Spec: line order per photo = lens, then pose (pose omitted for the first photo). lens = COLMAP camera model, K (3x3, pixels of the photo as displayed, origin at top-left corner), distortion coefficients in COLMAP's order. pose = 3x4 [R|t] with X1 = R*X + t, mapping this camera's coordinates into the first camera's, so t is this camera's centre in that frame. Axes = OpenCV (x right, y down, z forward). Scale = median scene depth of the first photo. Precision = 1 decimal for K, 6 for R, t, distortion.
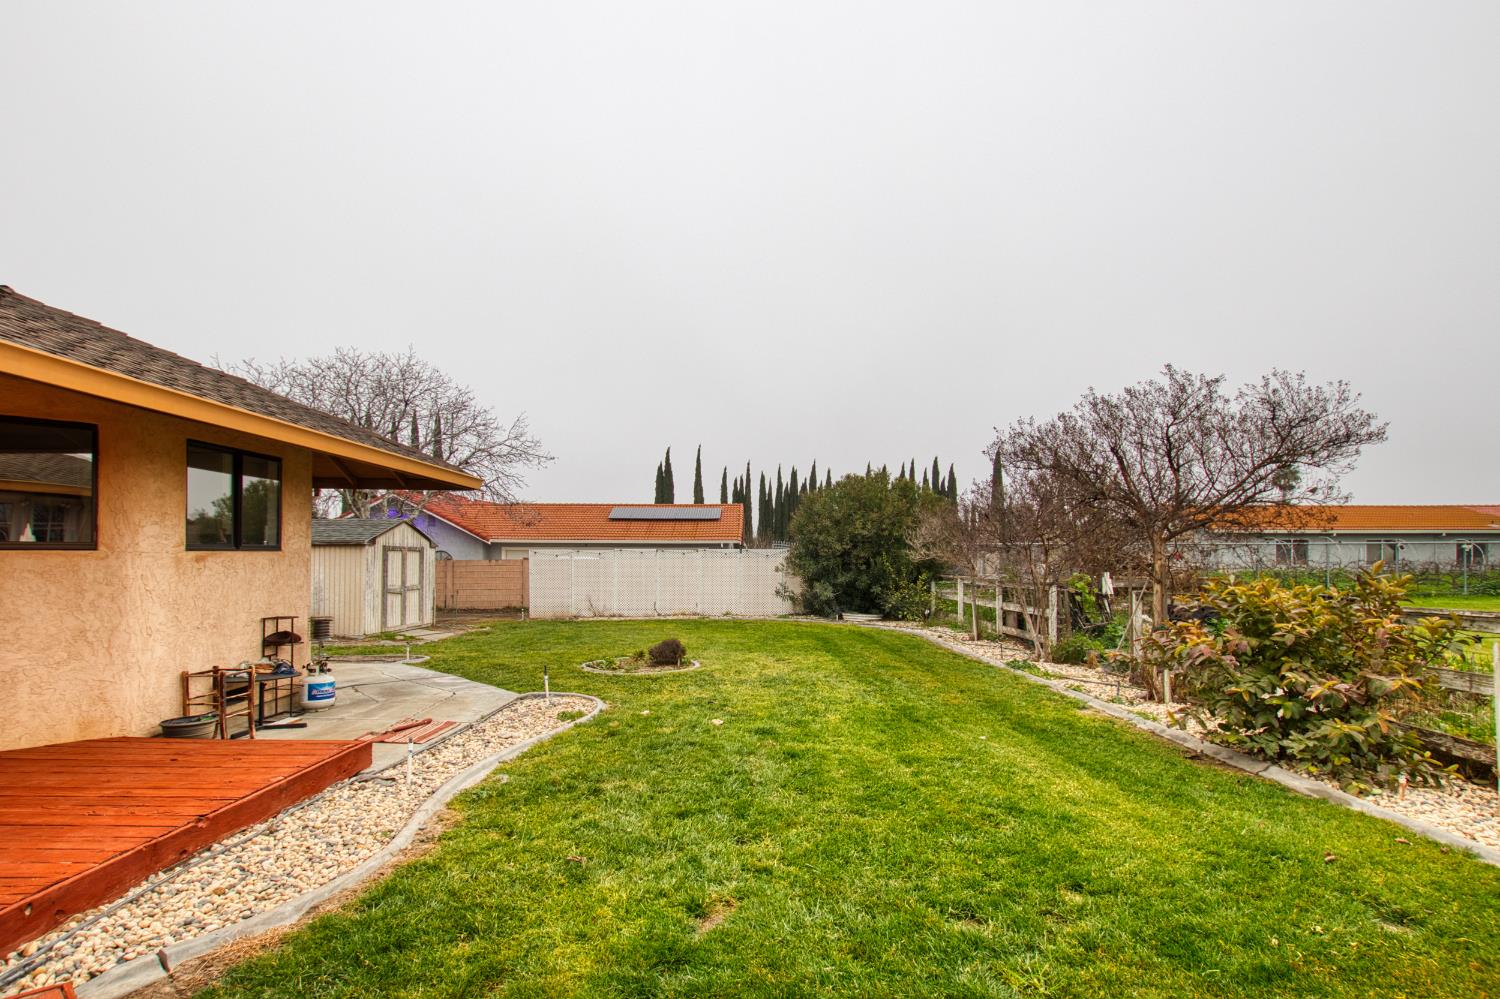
lens RADIAL K [[711.9, 0, 778.2], [0, 711.9, 549.5], [0, 0, 1]] dist [-0.001968, 0.001340]
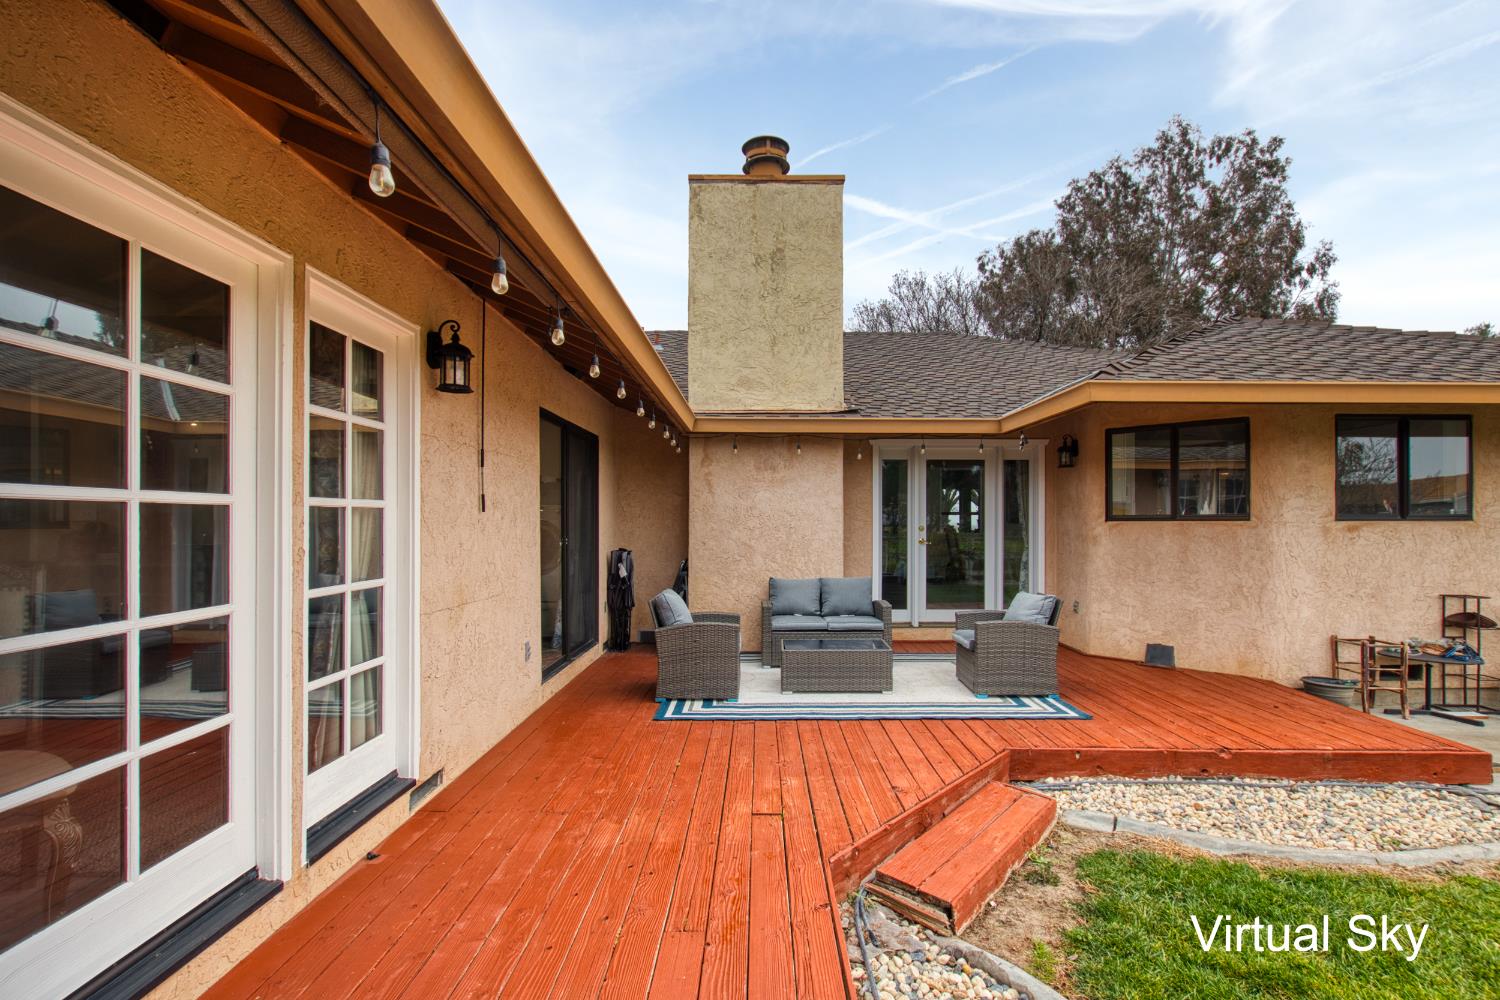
lens RADIAL K [[711.9, 0, 741.1], [0, 711.9, 508.5], [0, 0, 1]] dist [-0.001968, 0.001340]
pose [[-0.012611, -0.018456, -0.999750, 0.224790], [0.004493, 0.999819, -0.018514, -0.000936], [0.999910, -0.004725, -0.012526, 0.131027]]
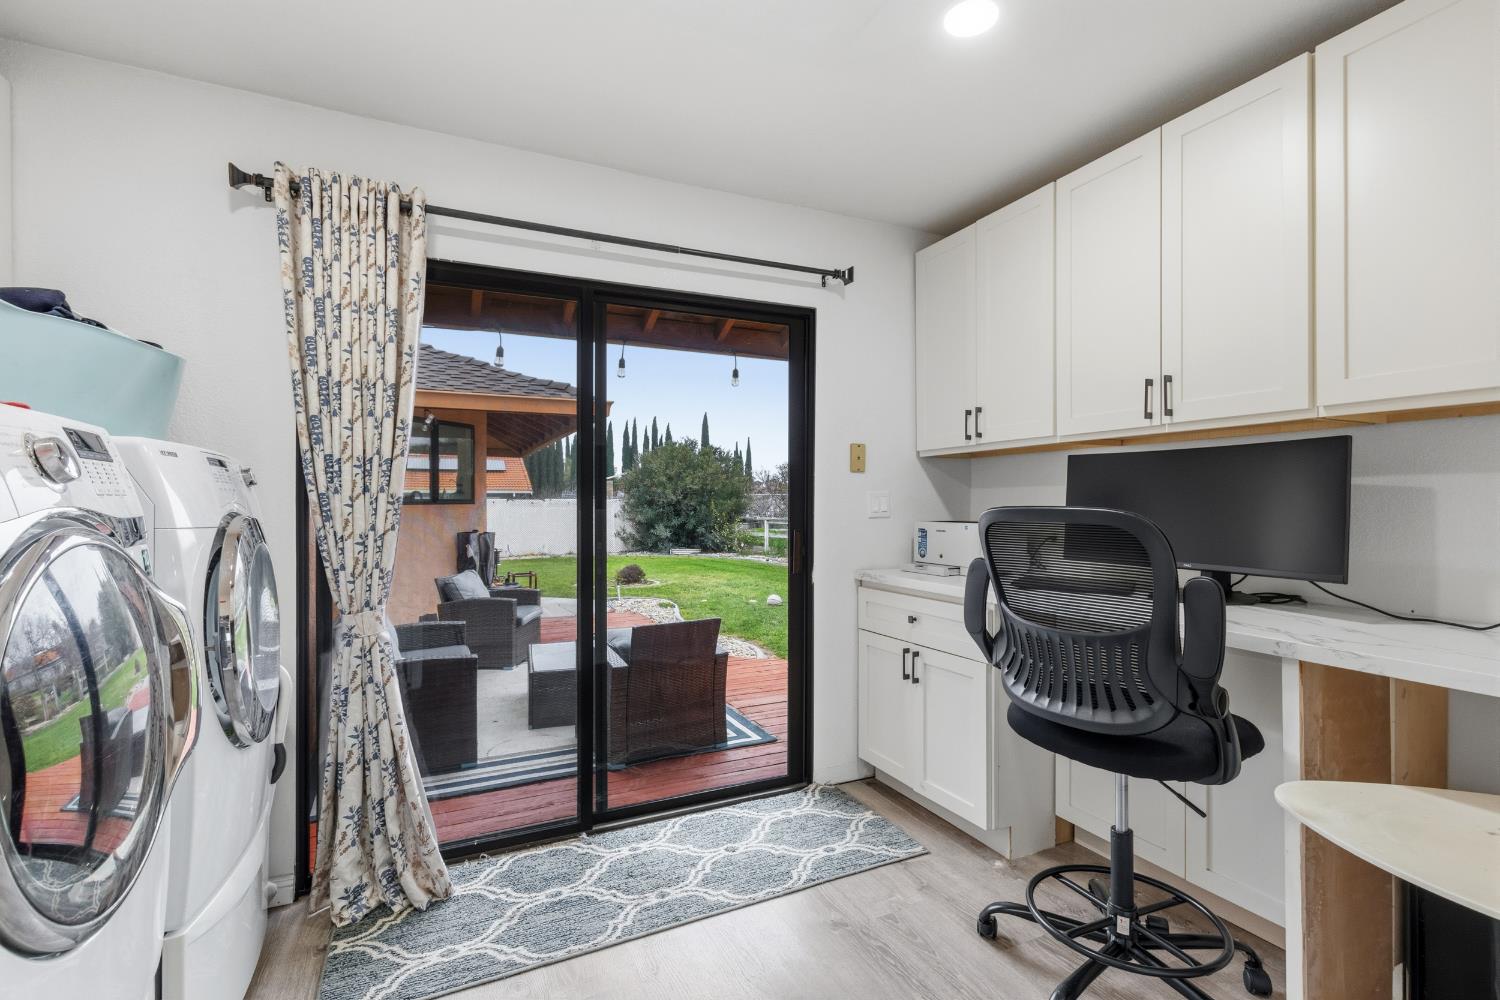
lens RADIAL K [[711.9, 0, 752.9], [0, 711.9, 501.2], [0, 0, 1]] dist [-0.001968, 0.001340]
pose [[0.903101, -0.001250, 0.429427, -0.917010], [-0.000669, 0.999990, 0.004318, -0.007537], [-0.429428, -0.004187, 0.903091, -0.638036]]
